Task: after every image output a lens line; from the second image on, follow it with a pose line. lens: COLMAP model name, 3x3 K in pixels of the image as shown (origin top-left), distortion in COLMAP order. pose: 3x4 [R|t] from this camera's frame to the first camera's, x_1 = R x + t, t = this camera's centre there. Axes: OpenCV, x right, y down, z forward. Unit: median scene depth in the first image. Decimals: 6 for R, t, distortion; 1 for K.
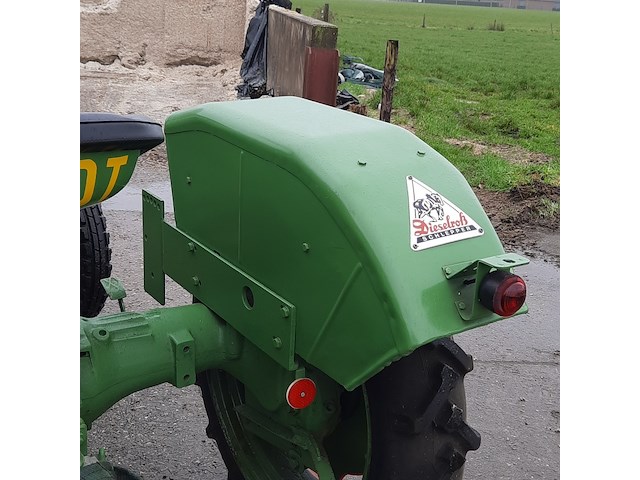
lens RADIAL K [[813.4, 0, 316.9], [0, 813.4, 237.8], [0, 0, 1]] dist [0.090963, 0.000000]
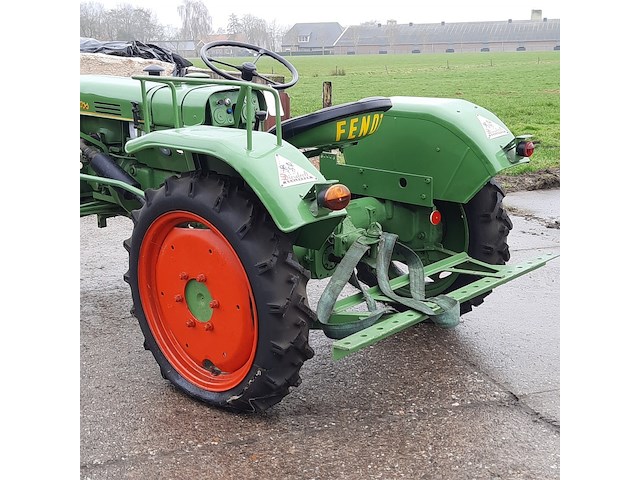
lens RADIAL K [[813.4, 0, 322.5], [0, 813.4, 242.2], [0, 0, 1]] dist [0.090963, 0.000000]
pose [[0.975105, -0.130508, 0.179269, -0.102729], [0.140612, 0.989050, -0.044807, 0.043079], [-0.171459, 0.068899, 0.982779, -0.164339]]
